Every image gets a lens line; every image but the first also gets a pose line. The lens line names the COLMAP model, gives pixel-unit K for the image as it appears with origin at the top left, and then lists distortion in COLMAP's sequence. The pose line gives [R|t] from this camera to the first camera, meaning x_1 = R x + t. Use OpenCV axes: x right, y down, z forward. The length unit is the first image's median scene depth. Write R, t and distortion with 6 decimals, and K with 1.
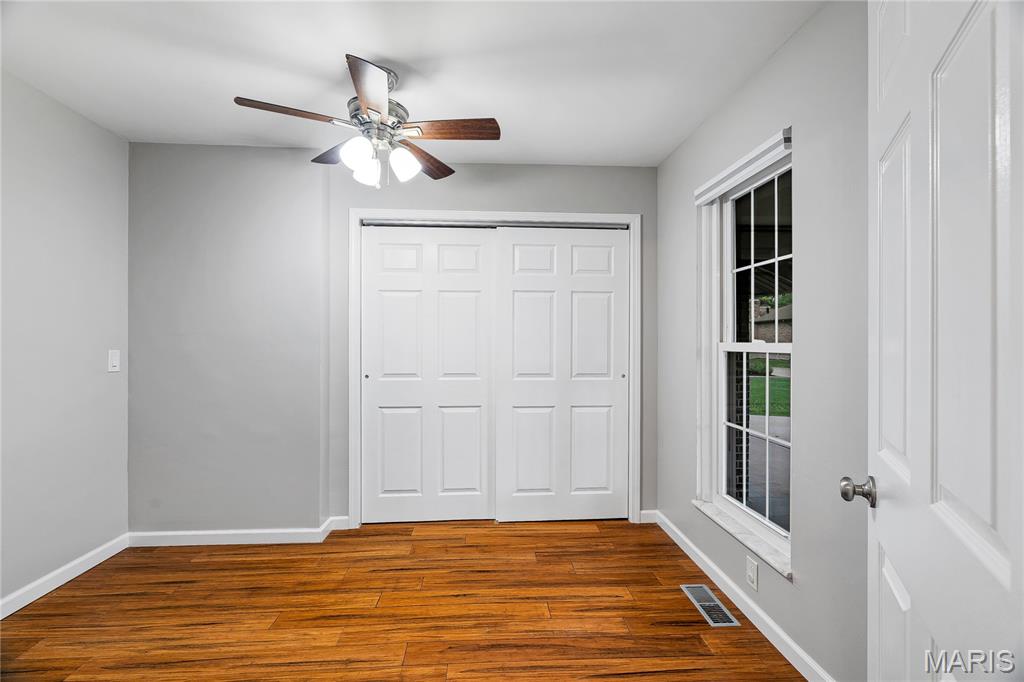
lens RADIAL K [[455.1, 0, 516.9], [0, 455.1, 343.2], [0, 0, 1]] dist [-0.001461, 0.000020]
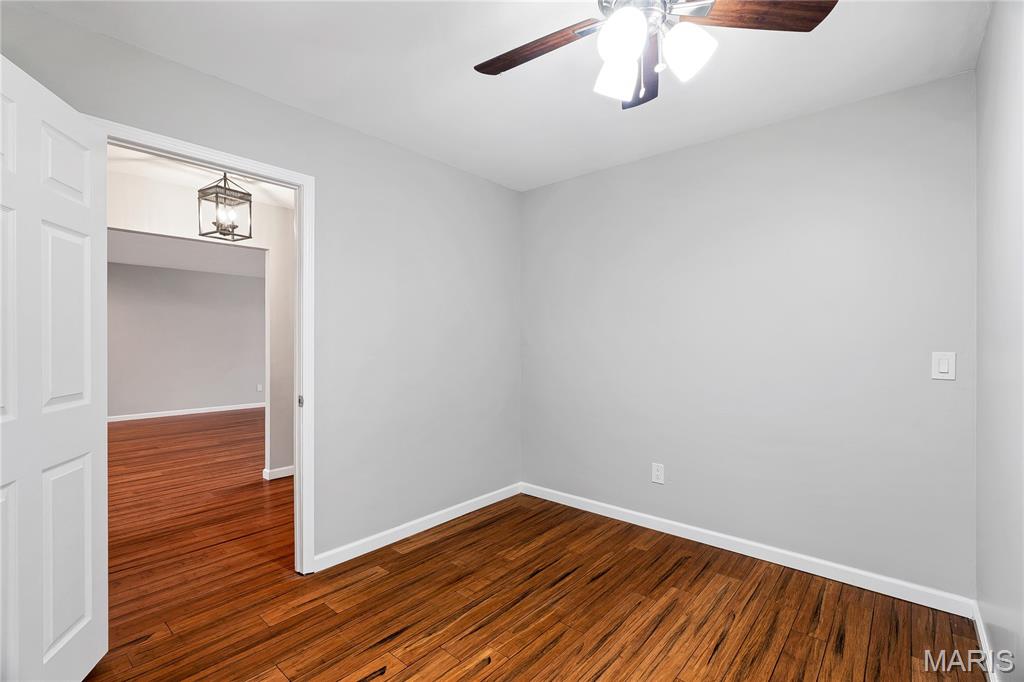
lens RADIAL K [[455.1, 0, 511.3], [0, 455.1, 341.0], [0, 0, 1]] dist [-0.001461, 0.000020]
pose [[-0.707313, -0.005632, -0.706878, 0.173118], [-0.004429, 0.999984, -0.003535, 0.000488], [0.706886, 0.000631, -0.707327, 0.852995]]
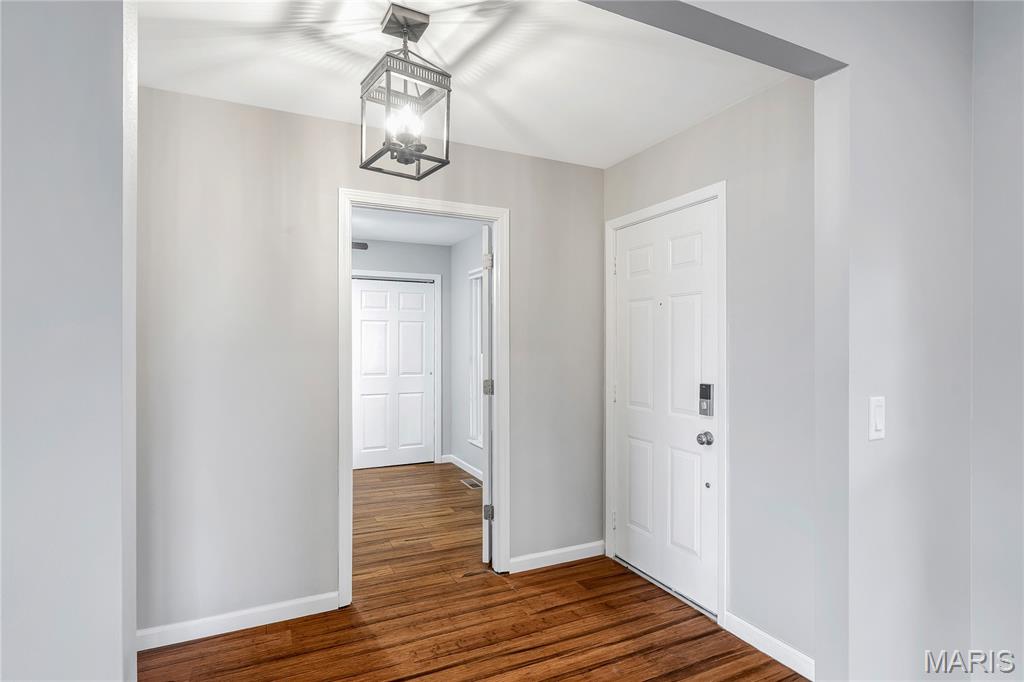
lens RADIAL K [[509.8, 0, 515.9], [0, 509.8, 346.9], [0, 0, 1]] dist [-0.006469, -0.000473]
pose [[0.925421, -0.002106, 0.378934, -0.215804], [0.003058, 0.999994, -0.001909, -0.023129], [-0.378927, 0.002925, 0.925422, -0.983773]]
